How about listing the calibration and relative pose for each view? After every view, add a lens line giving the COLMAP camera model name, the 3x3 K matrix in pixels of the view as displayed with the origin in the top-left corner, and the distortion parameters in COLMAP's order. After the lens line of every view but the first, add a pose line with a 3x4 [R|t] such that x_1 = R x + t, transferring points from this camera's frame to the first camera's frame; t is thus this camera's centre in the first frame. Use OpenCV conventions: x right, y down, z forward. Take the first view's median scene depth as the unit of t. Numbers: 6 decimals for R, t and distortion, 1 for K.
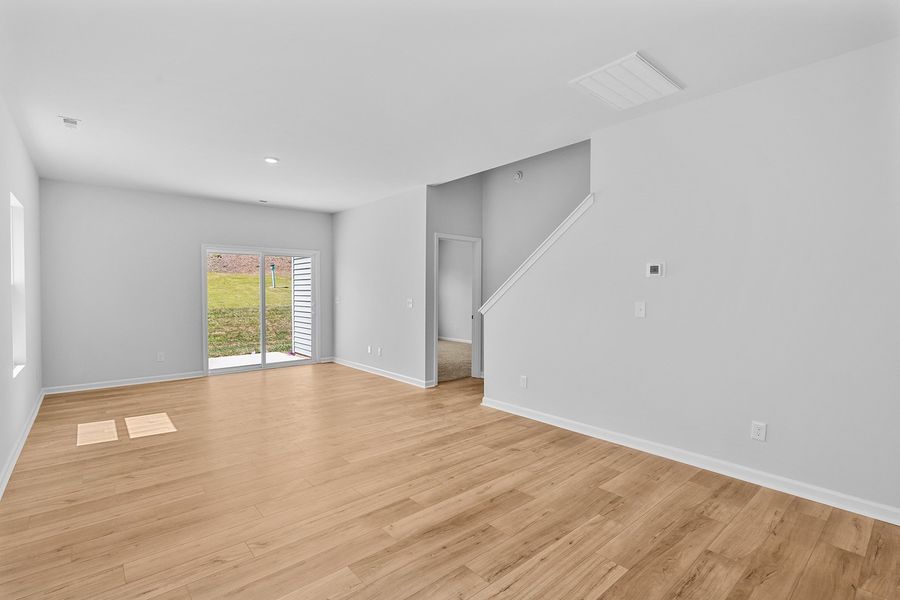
lens RADIAL K [[421.4, 0, 450.0], [0, 421.4, 300.0], [0, 0, 1]] dist [-0.008778, 0.000096]
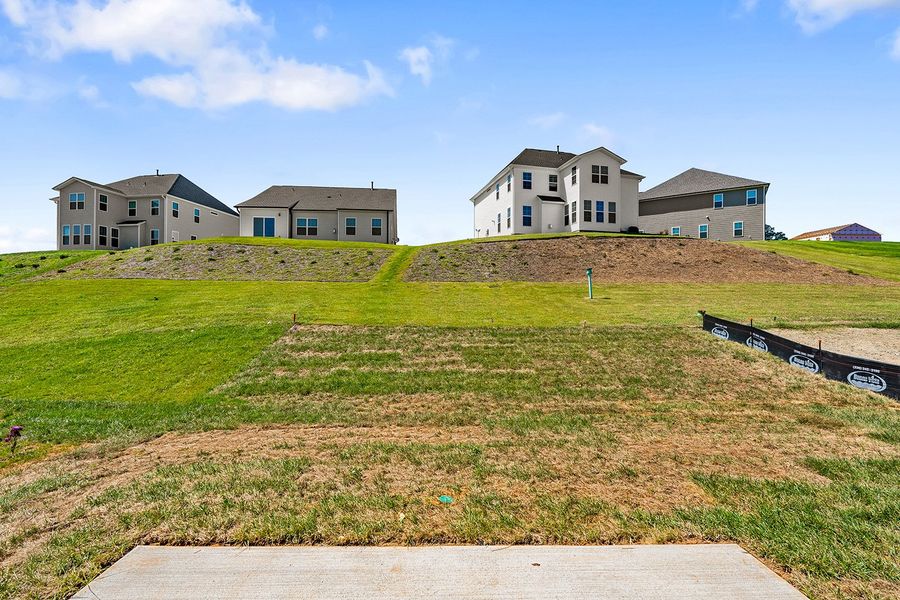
lens RADIAL K [[400.6, 0, 449.3], [0, 400.6, 299.9], [0, 0, 1]] dist [-0.006239, 0.000186]
pose [[0.772116, -0.001814, -0.635479, -0.979466], [-0.016482, 0.999602, -0.022880, -0.037107], [0.635268, 0.028140, 0.771779, 1.754631]]
